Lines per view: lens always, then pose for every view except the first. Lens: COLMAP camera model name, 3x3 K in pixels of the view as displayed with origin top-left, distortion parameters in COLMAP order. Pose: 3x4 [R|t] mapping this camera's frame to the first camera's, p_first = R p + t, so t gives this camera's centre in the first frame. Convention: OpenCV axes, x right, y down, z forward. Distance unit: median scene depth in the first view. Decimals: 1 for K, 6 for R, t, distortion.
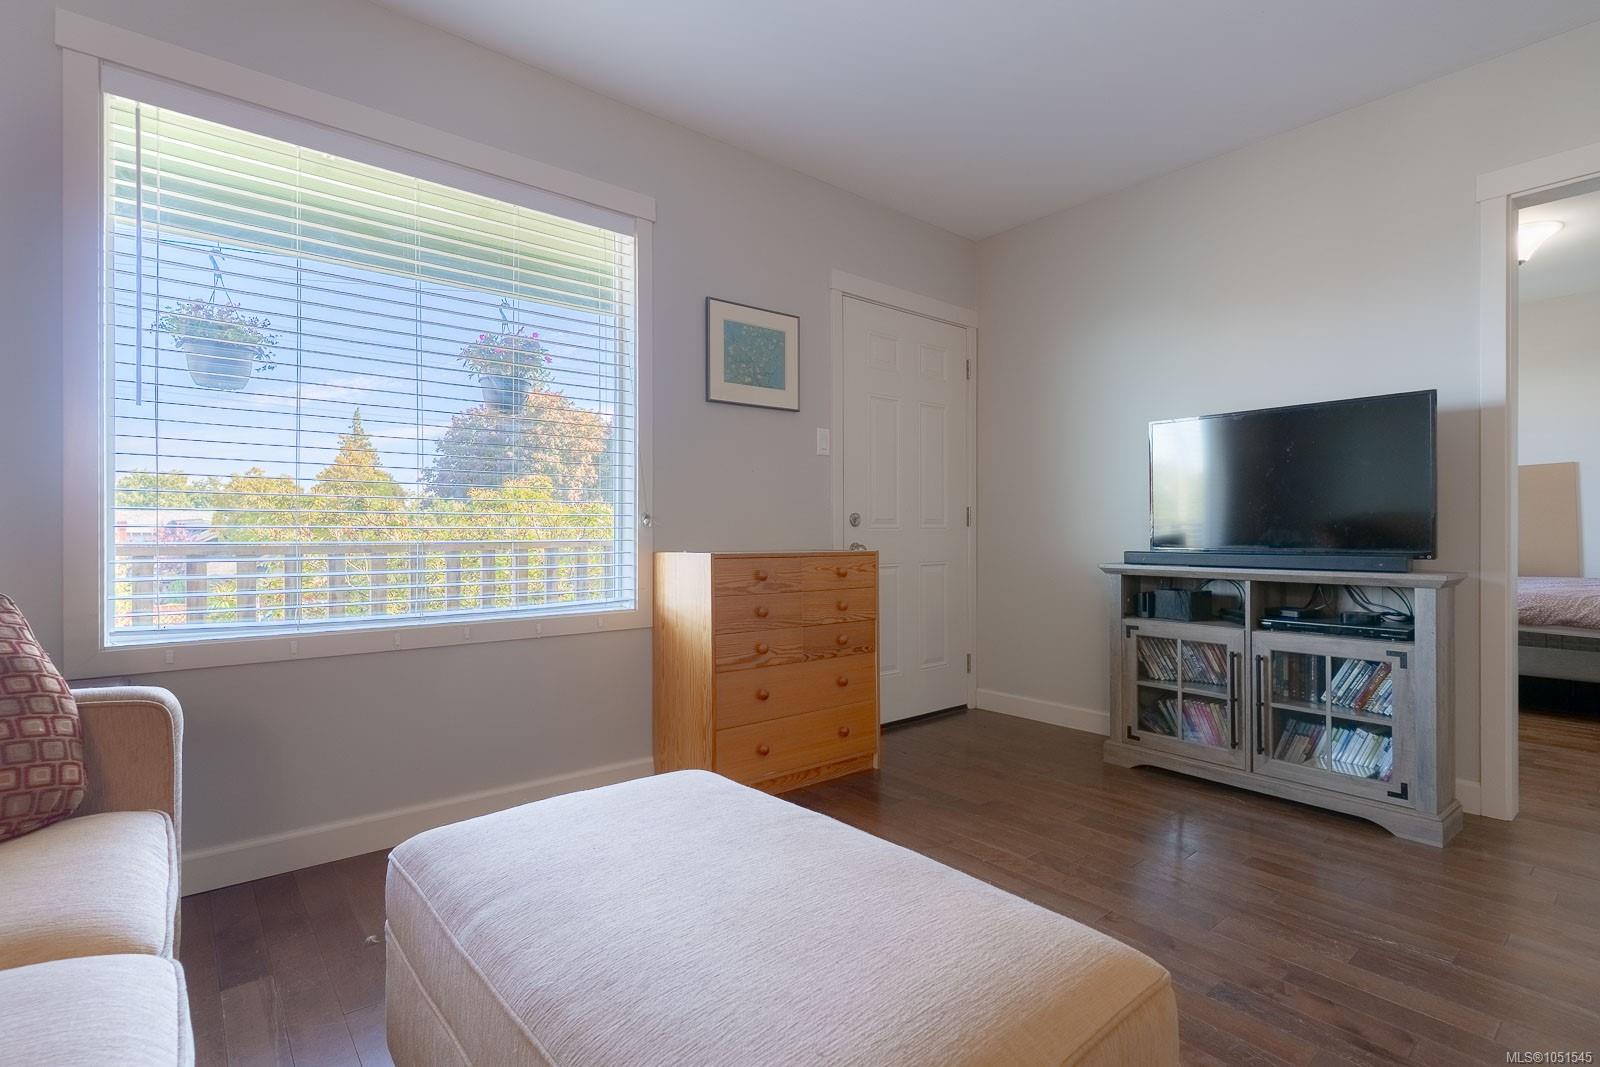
lens RADIAL K [[757.5, 0, 800.0], [0, 757.5, 533.5], [0, 0, 1]] dist [-0.000472, -0.000012]
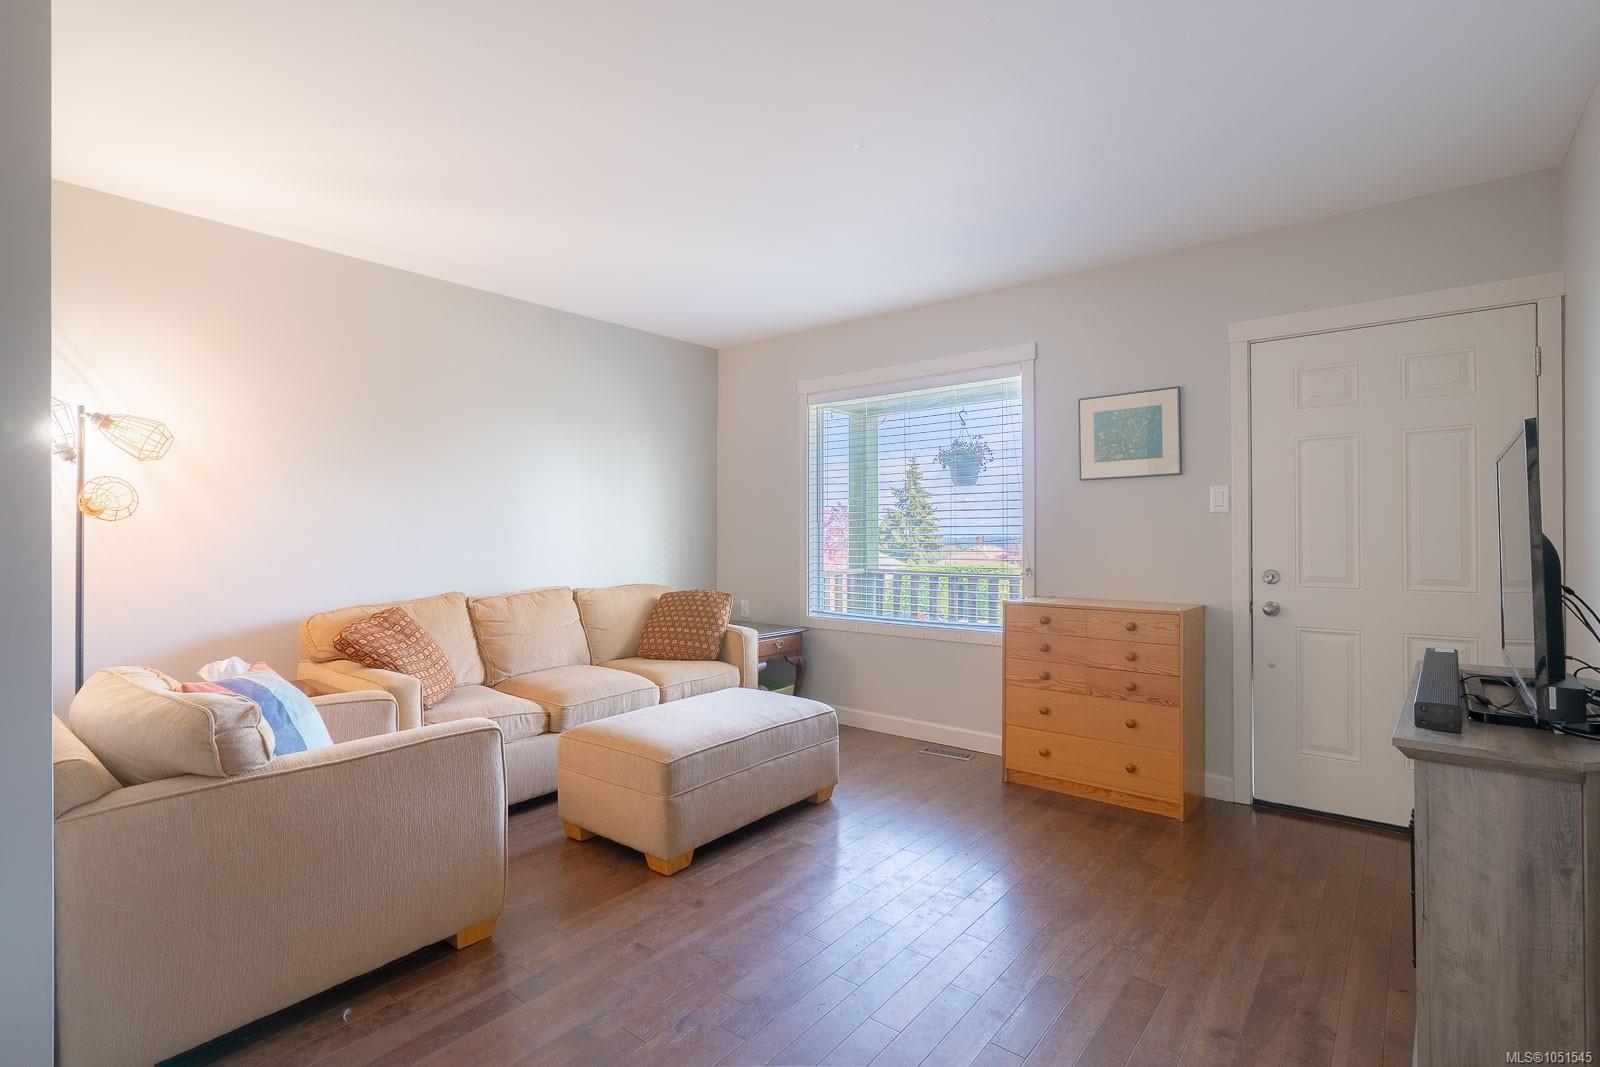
lens RADIAL K [[757.1, 0, 799.9], [0, 757.1, 523.3], [0, 0, 1]] dist [-0.000418, 0.000141]
pose [[0.191429, -0.010362, -0.981452, 1.068836], [0.003546, 0.999945, -0.009865, -0.093472], [0.981500, -0.001592, 0.191455, 0.299035]]
